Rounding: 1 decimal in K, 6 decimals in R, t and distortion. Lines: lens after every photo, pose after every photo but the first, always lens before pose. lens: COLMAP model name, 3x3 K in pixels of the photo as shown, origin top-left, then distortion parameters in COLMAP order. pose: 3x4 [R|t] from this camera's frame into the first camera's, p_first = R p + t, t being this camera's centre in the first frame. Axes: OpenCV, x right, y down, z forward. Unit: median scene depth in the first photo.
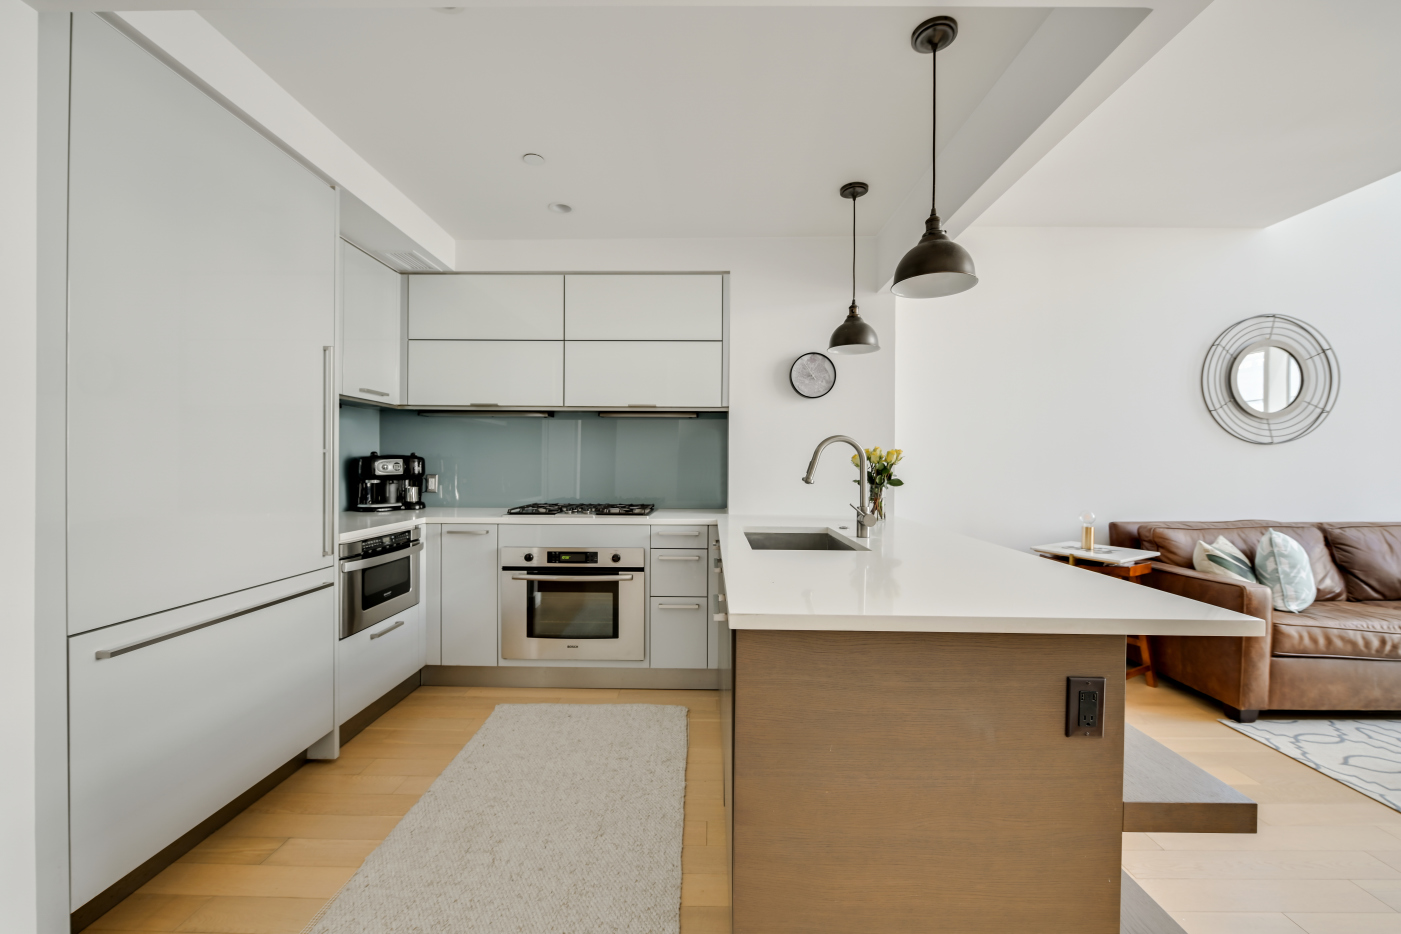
lens RADIAL K [[553.9, 0, 701.1], [0, 553.9, 466.3], [0, 0, 1]] dist [-0.005714, -0.000542]
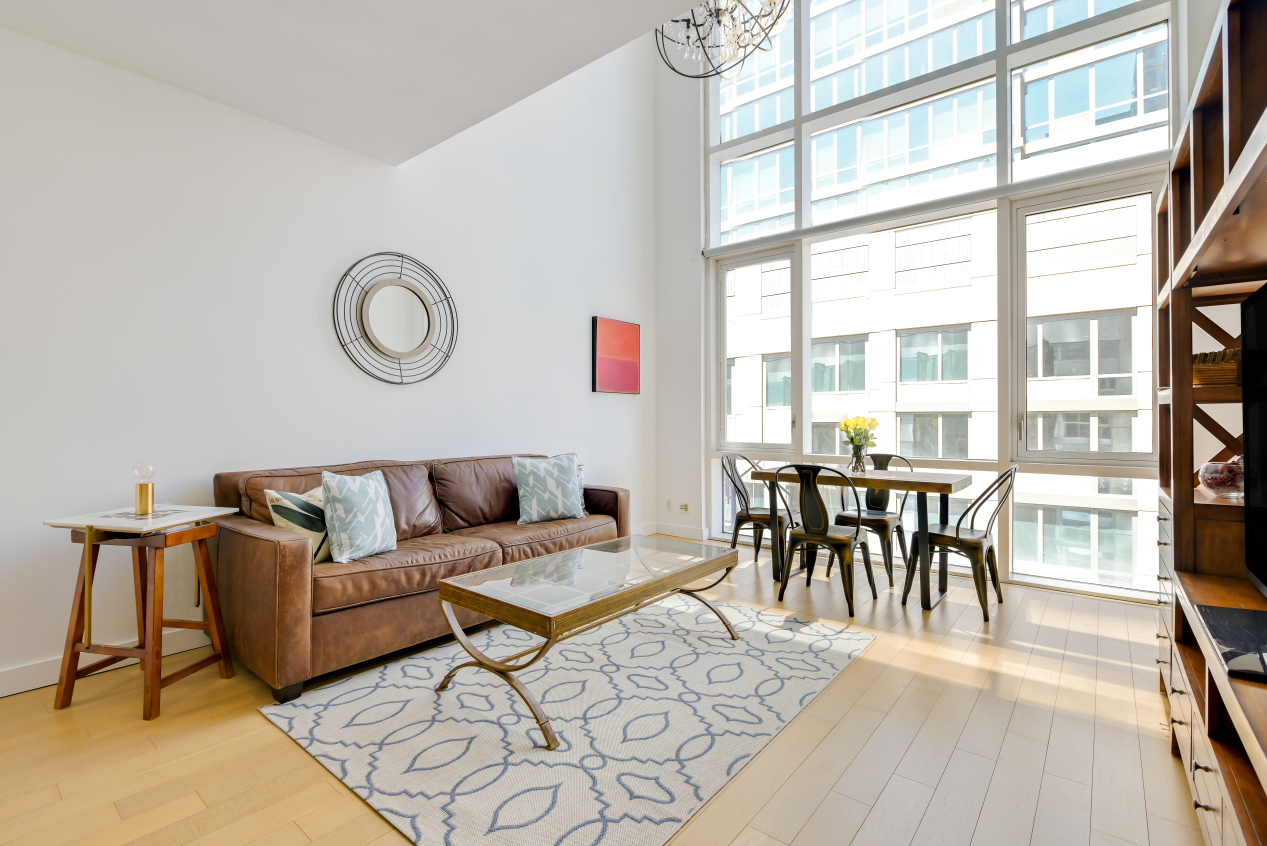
lens RADIAL K [[585.4, 0, 605.6], [0, 585.4, 418.8], [0, 0, 1]] dist [-0.008571, 0.000135]
pose [[0.640844, -0.004108, 0.767660, 0.530396], [0.005361, 0.999985, 0.000876, 0.028027], [-0.767653, 0.003554, 0.640856, 0.039371]]
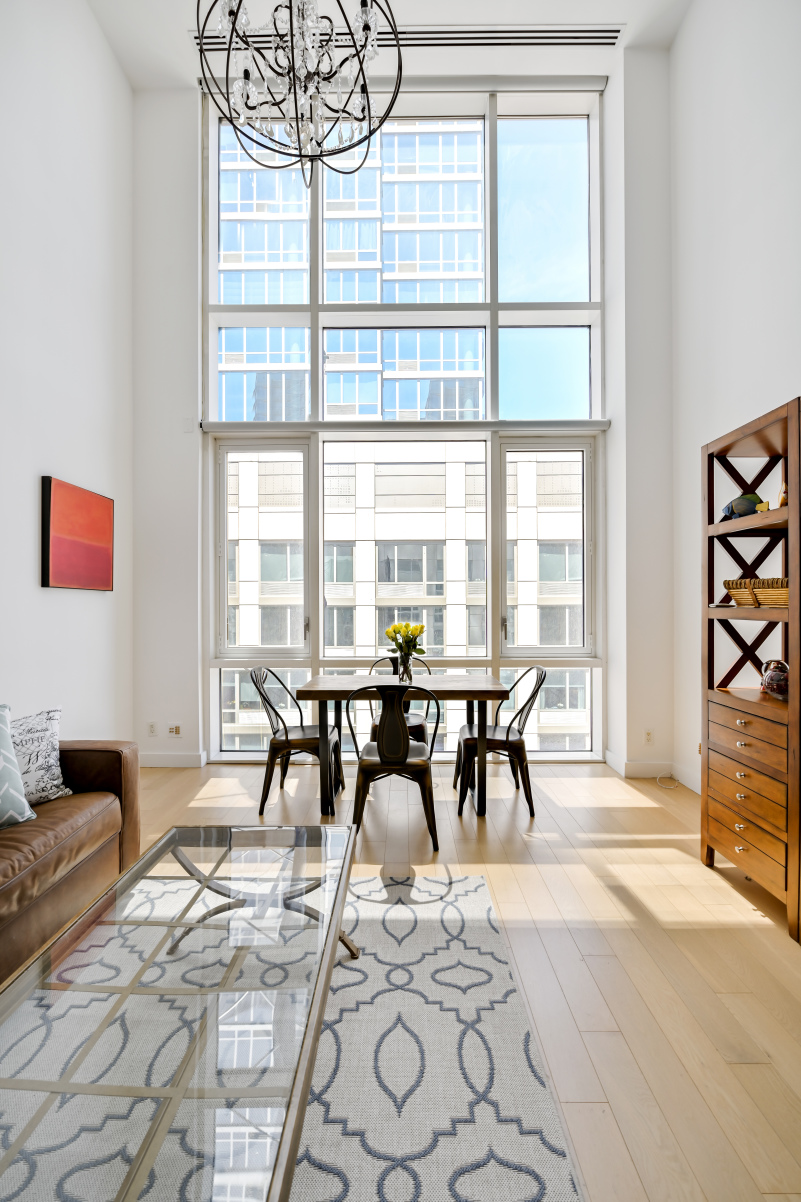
lens RADIAL K [[475.2, 0, 394.4], [0, 475.2, 607.8], [0, 0, 1]] dist [-0.005714, -0.000542]
pose [[-0.000548, -0.003022, 0.999995, 0.876215], [0.003962, 0.999988, 0.003024, -0.007850], [-0.999992, 0.003964, -0.000536, 0.463845]]
